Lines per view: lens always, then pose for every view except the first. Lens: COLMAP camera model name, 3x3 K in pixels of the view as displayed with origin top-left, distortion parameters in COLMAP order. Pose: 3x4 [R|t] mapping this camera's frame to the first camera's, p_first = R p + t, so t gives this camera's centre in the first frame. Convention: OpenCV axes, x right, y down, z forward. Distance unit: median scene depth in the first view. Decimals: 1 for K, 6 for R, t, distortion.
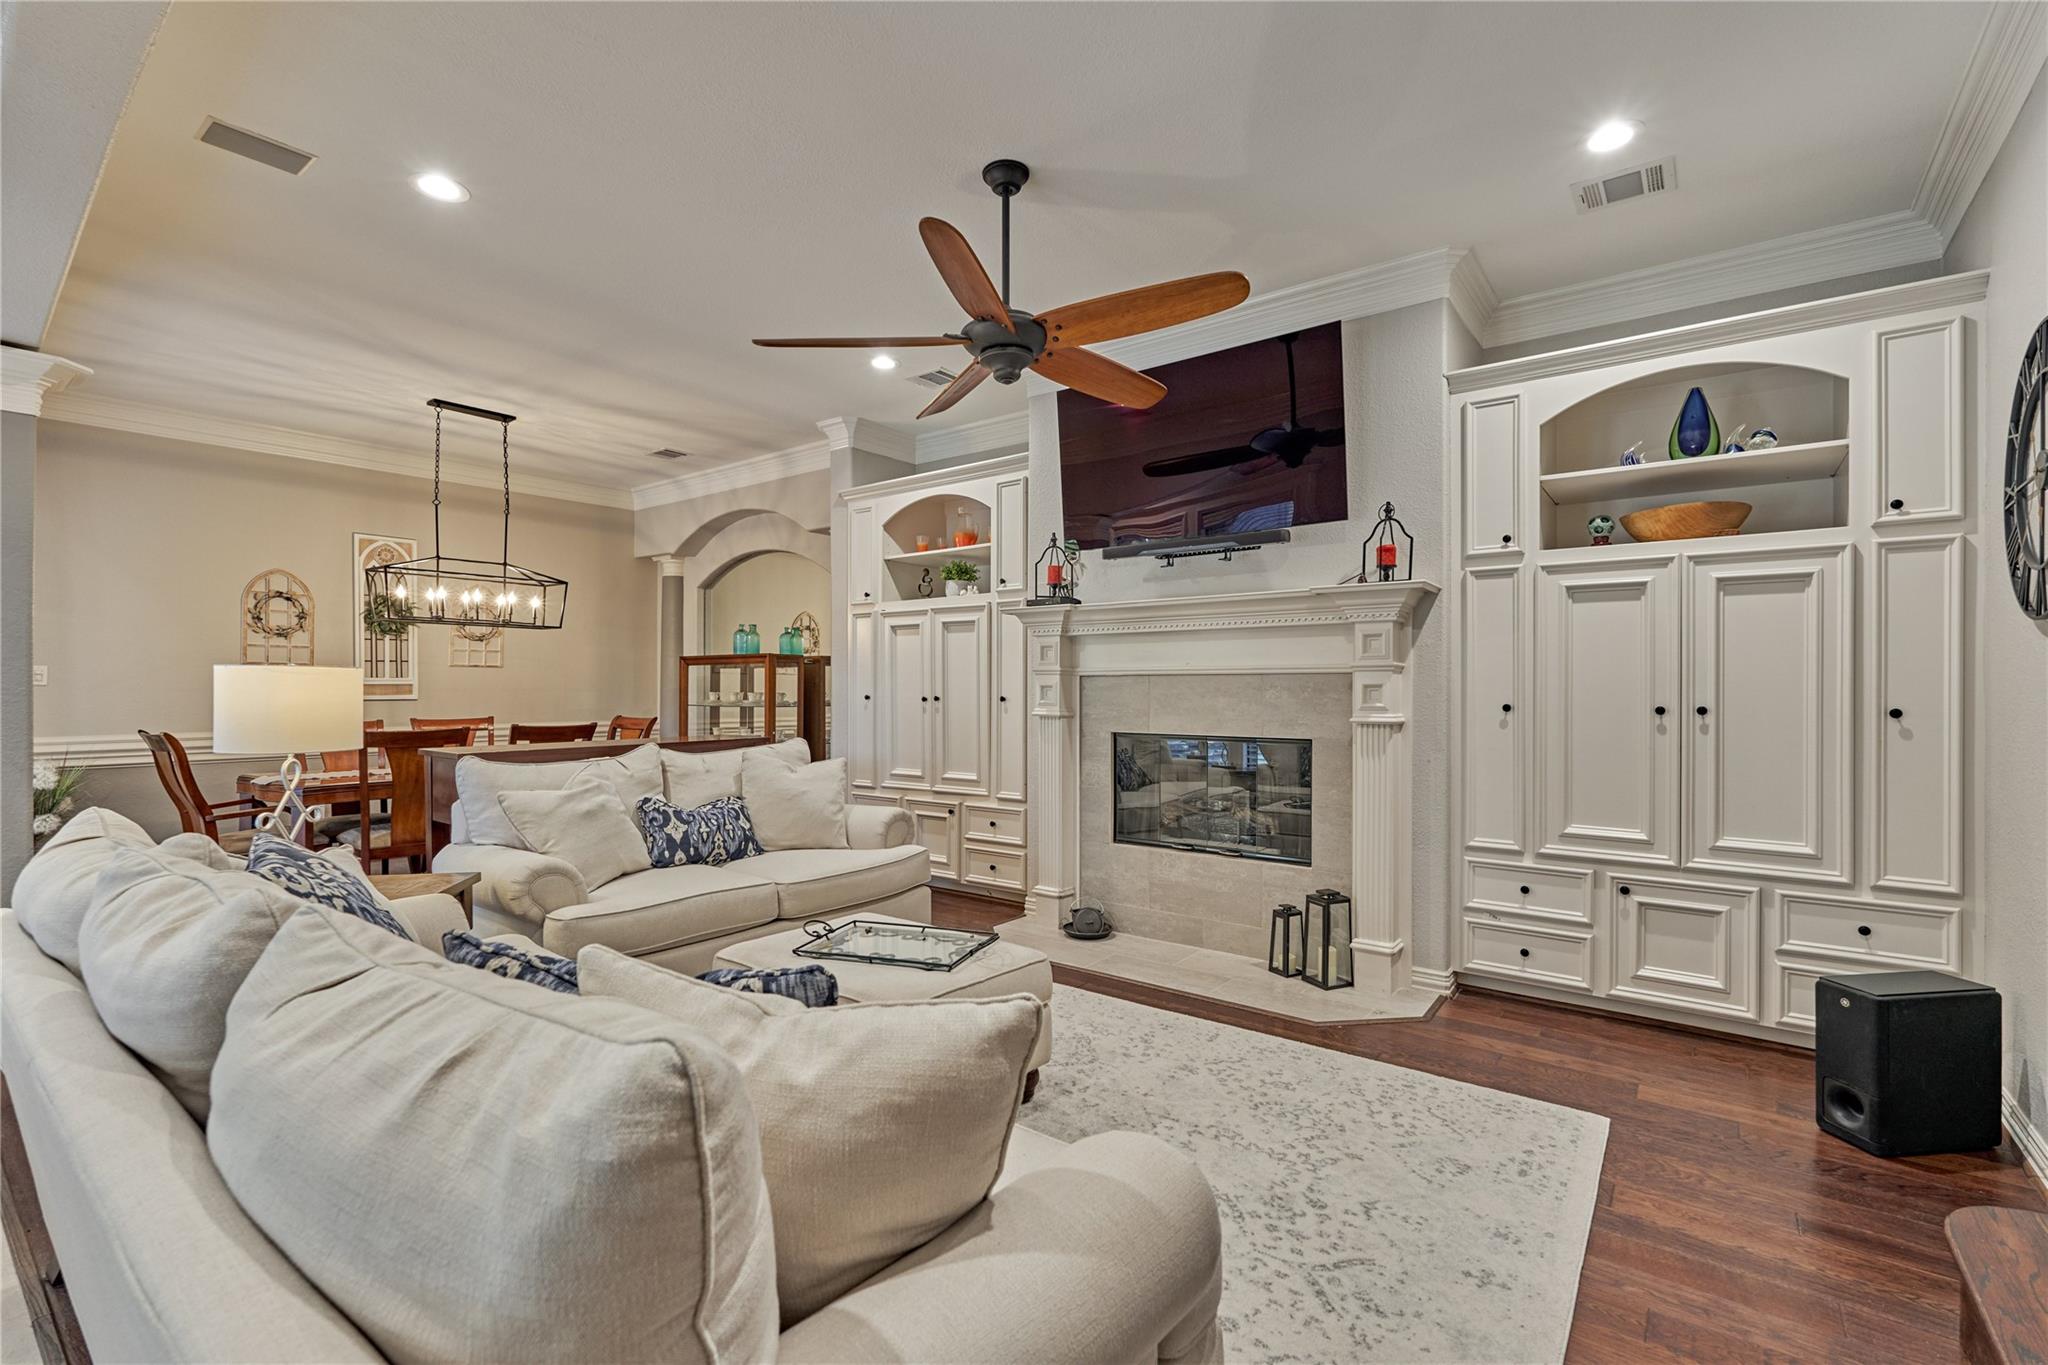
lens RADIAL K [[902.6, 0, 1022.4], [0, 902.6, 687.5], [0, 0, 1]] dist [-0.002554, -0.000163]
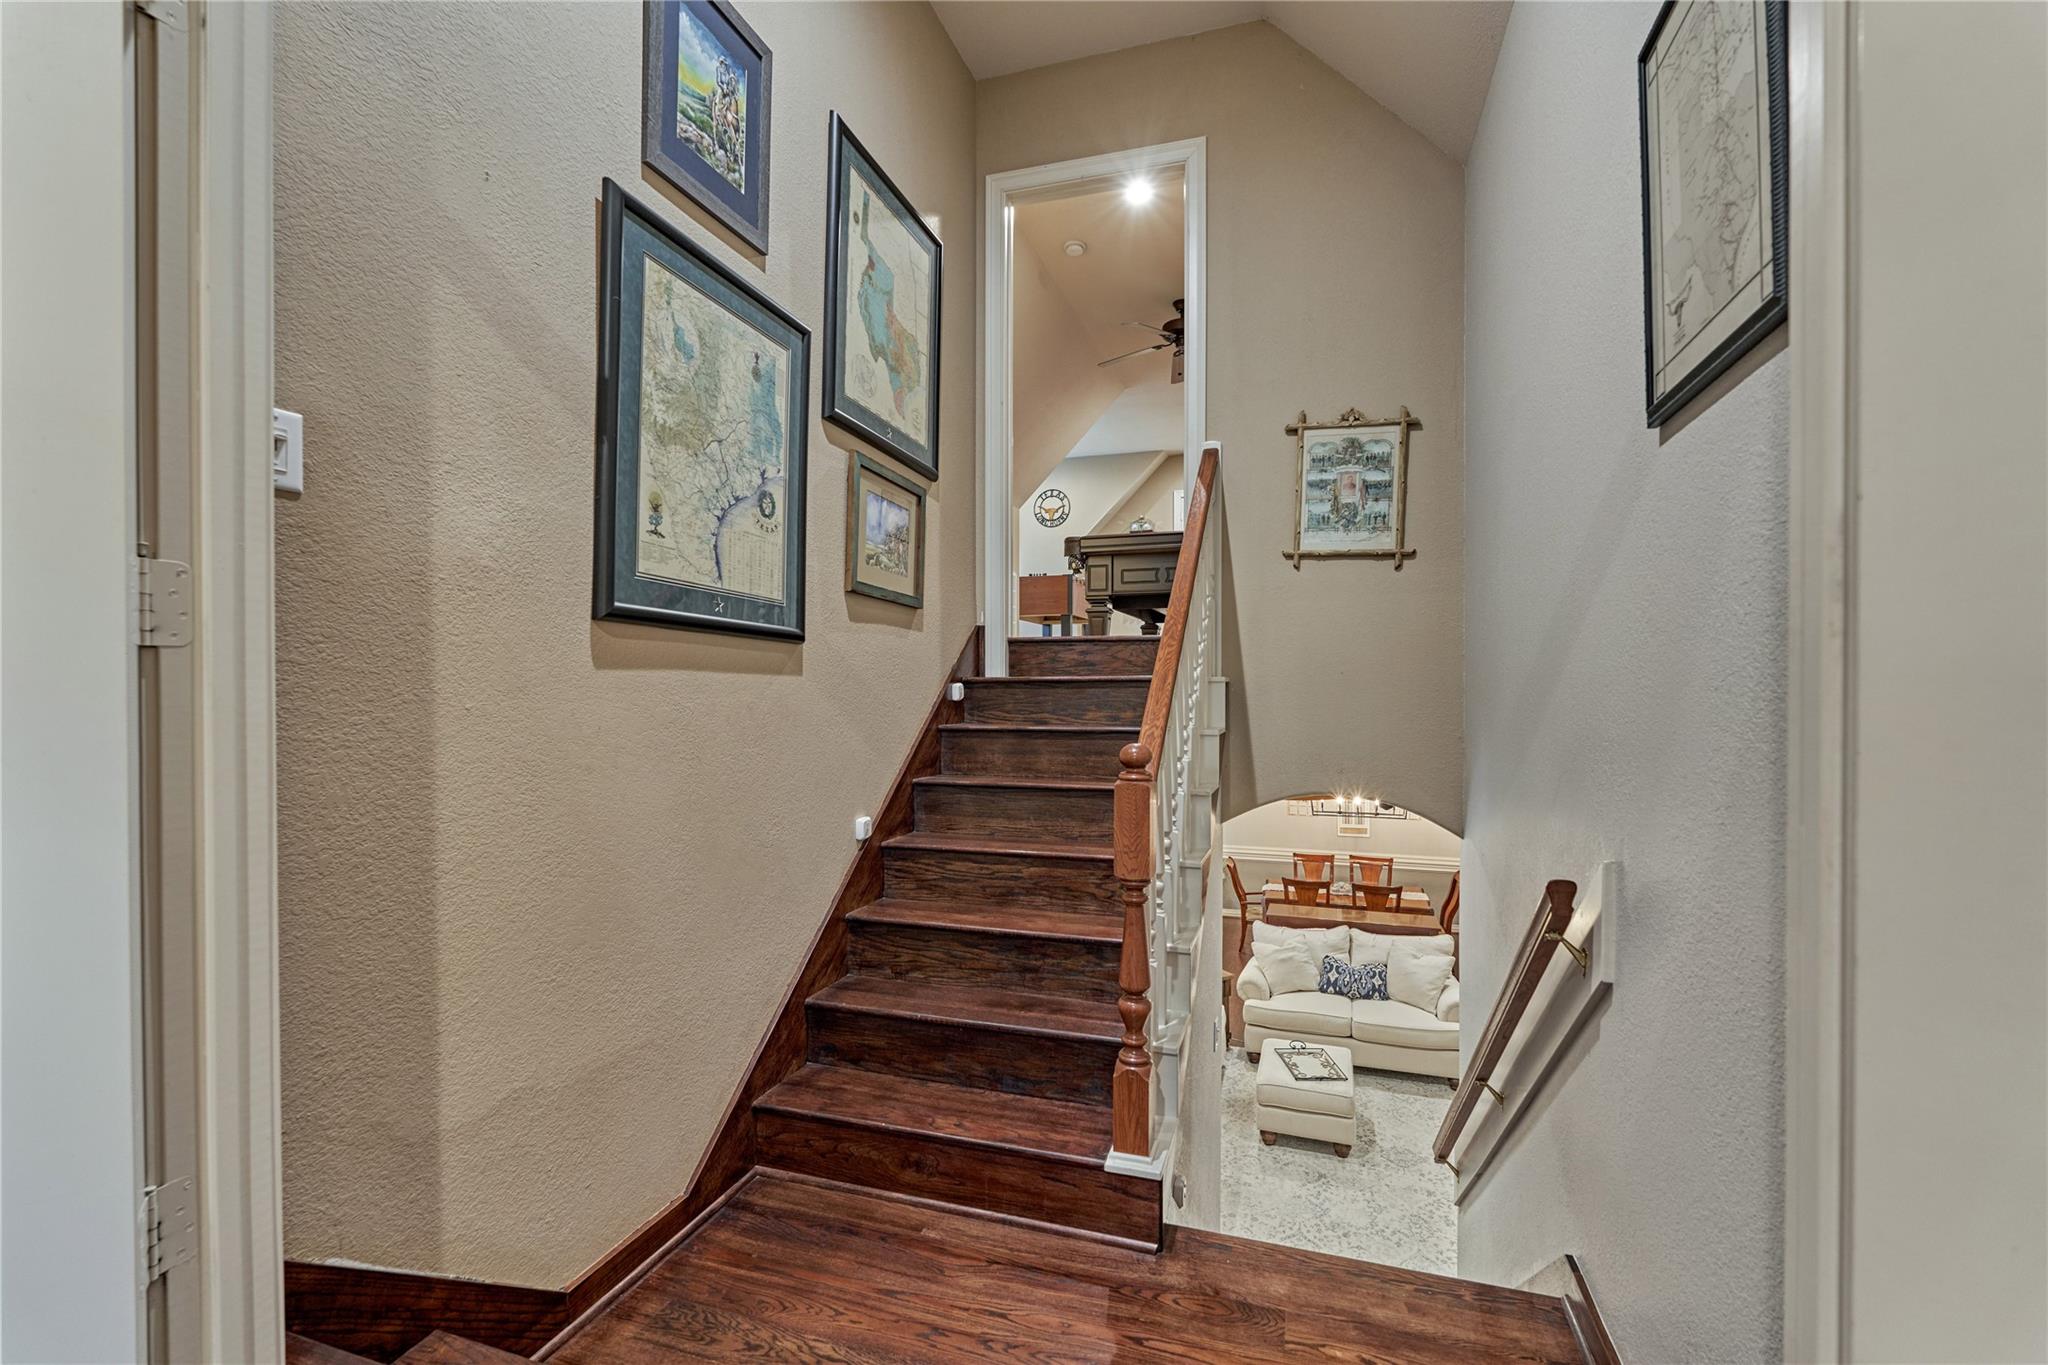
lens RADIAL K [[893.6, 0, 1024.0], [0, 893.6, 682.5], [0, 0, 1]] dist [0.000731, 0.000042]
pose [[0.328894, -0.002044, -0.944365, 1.180505], [0.000824, 0.999998, -0.001877, -0.457490], [0.944366, -0.000160, 0.328895, -0.302531]]
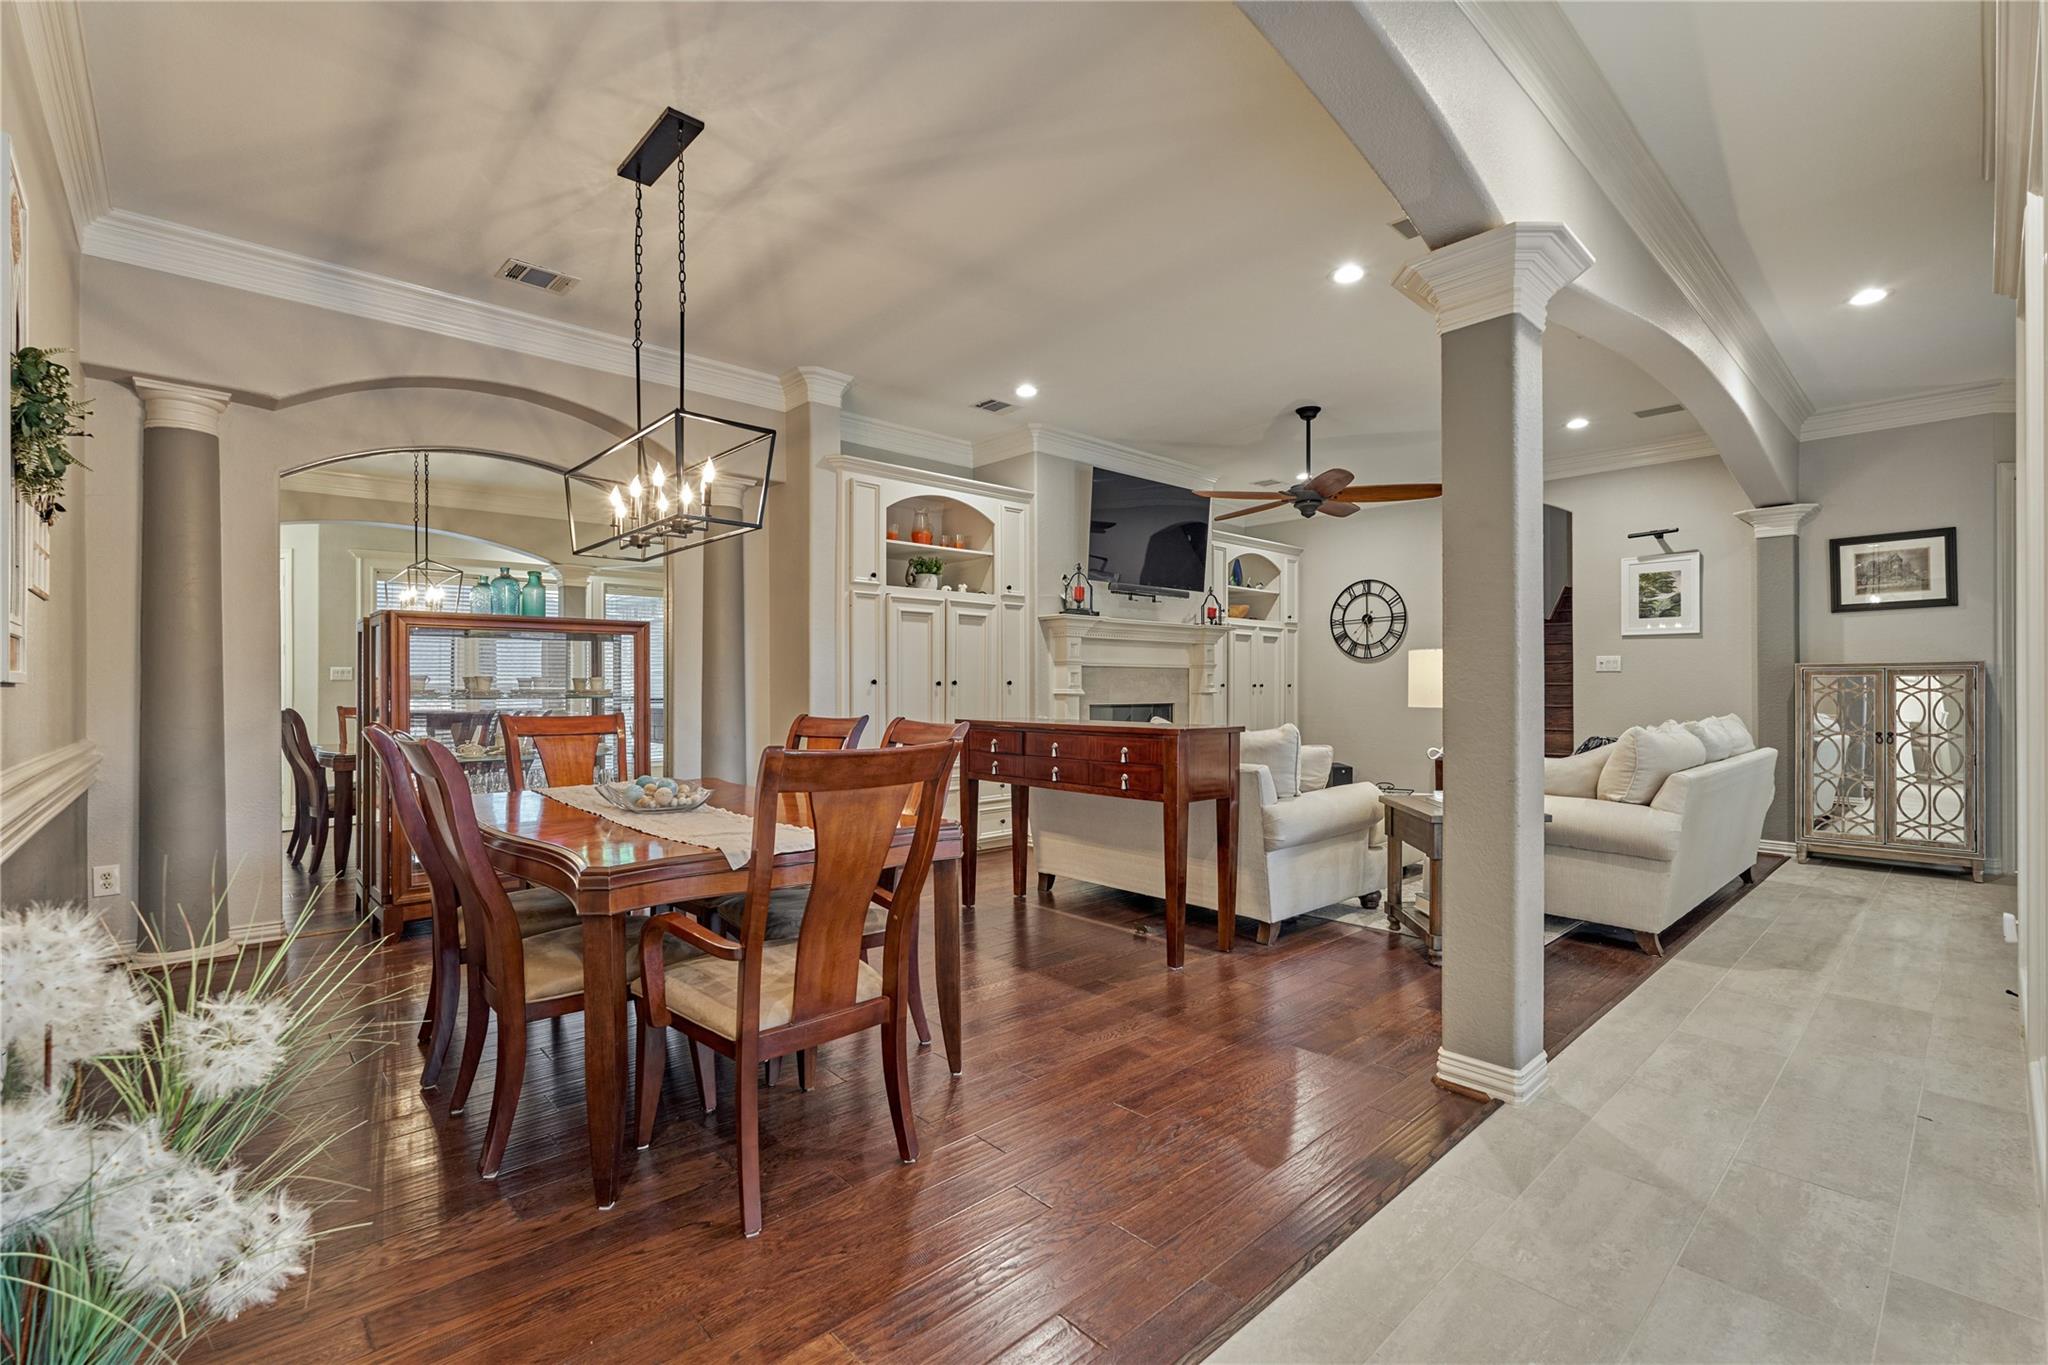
lens RADIAL K [[902.6, 0, 1022.4], [0, 902.6, 687.5], [0, 0, 1]] dist [-0.002554, -0.000163]
pose [[0.168534, -0.000828, 0.985695, -1.518592], [0.001060, 0.999999, 0.000658, 0.022164], [-0.985695, 0.000934, 0.168535, 0.953675]]
